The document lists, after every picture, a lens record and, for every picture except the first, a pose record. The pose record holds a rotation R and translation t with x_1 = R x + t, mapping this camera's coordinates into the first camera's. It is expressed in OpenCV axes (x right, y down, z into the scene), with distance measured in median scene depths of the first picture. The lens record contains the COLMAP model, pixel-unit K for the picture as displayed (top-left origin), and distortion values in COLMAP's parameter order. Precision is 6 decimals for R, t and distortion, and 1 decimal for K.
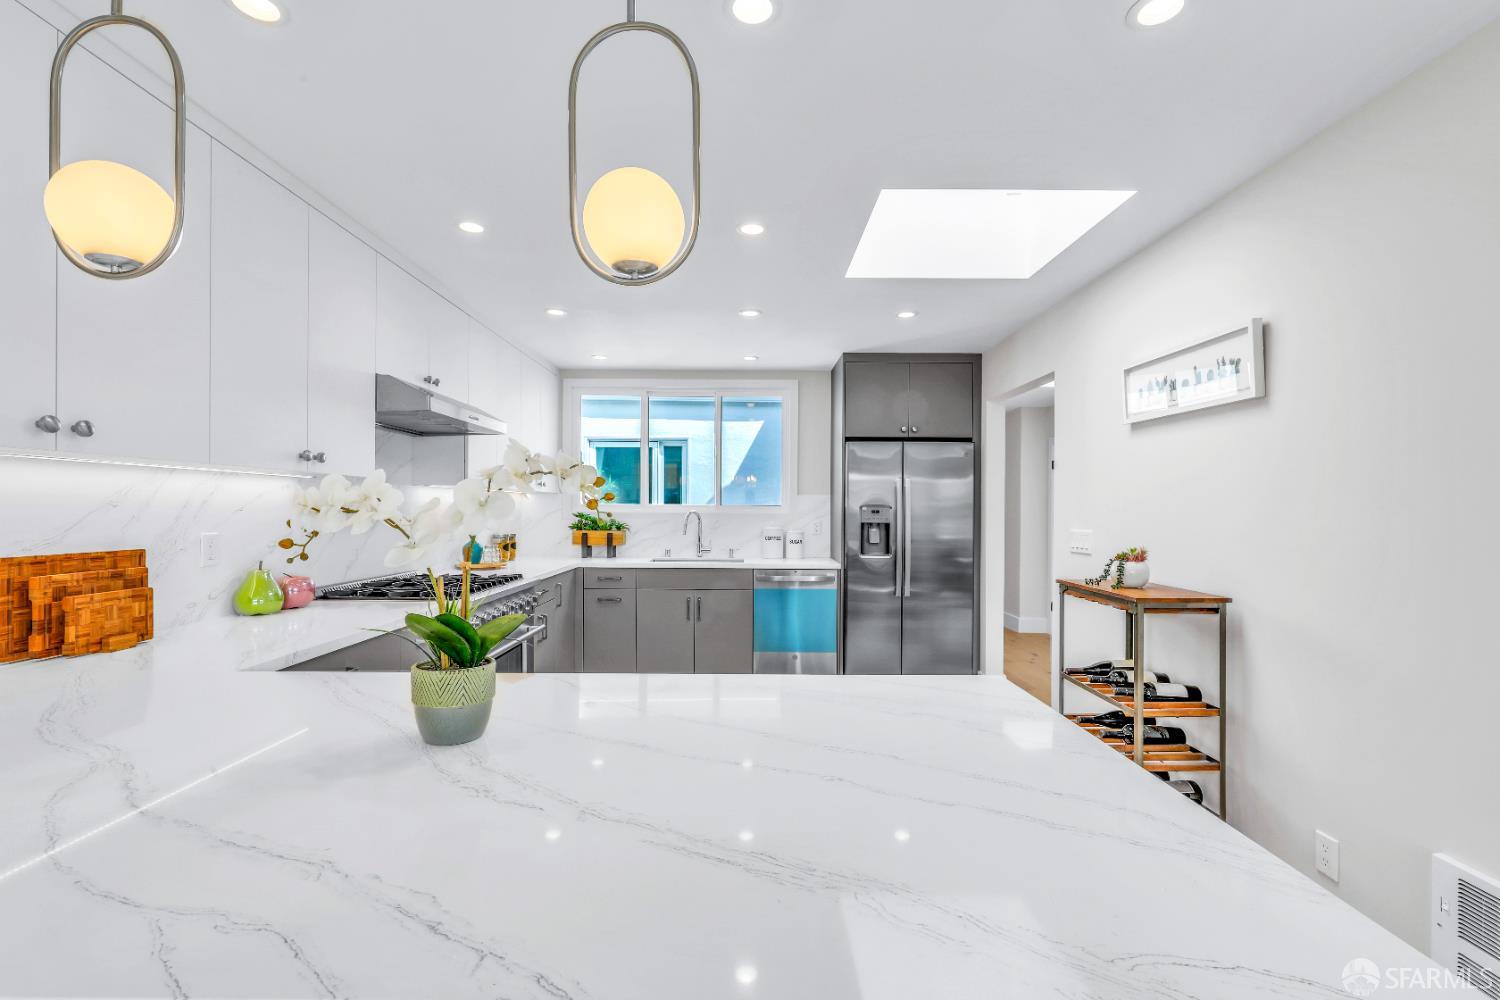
lens RADIAL K [[675.6, 0, 750.3], [0, 675.6, 509.8], [0, 0, 1]] dist [-0.000442, -0.001228]
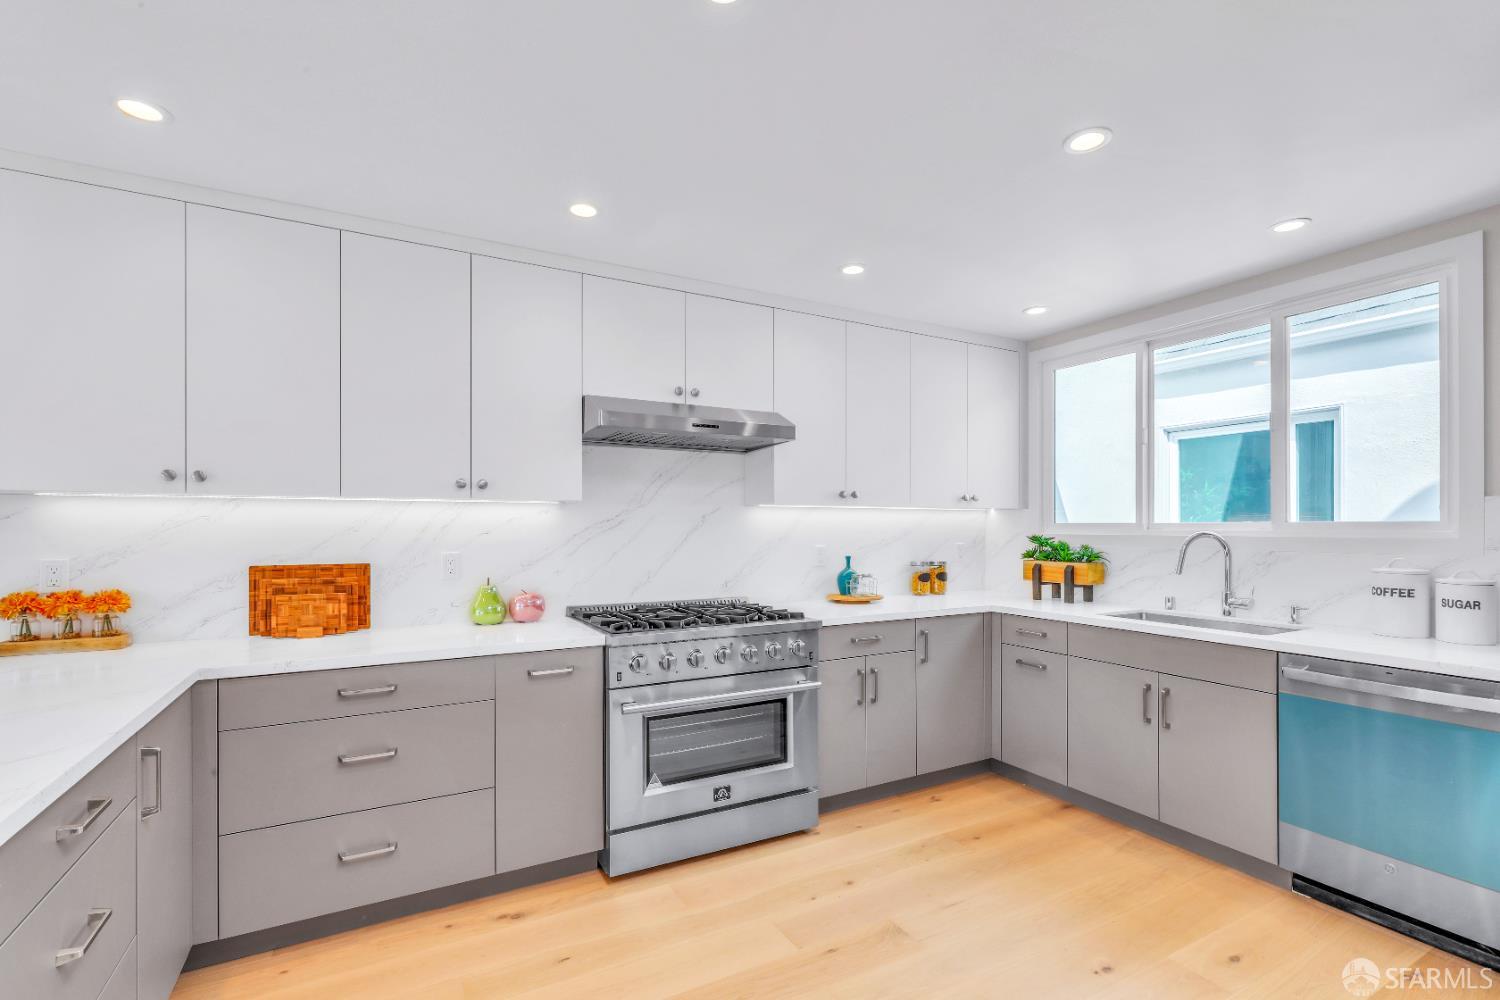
lens RADIAL K [[675.6, 0, 757.0], [0, 675.6, 525.8], [0, 0, 1]] dist [-0.000442, -0.001228]
pose [[0.478226, -0.009580, -0.878185, 0.256587], [0.002881, 0.999952, -0.009339, -0.000099], [0.878232, 0.001936, 0.478230, 0.435646]]
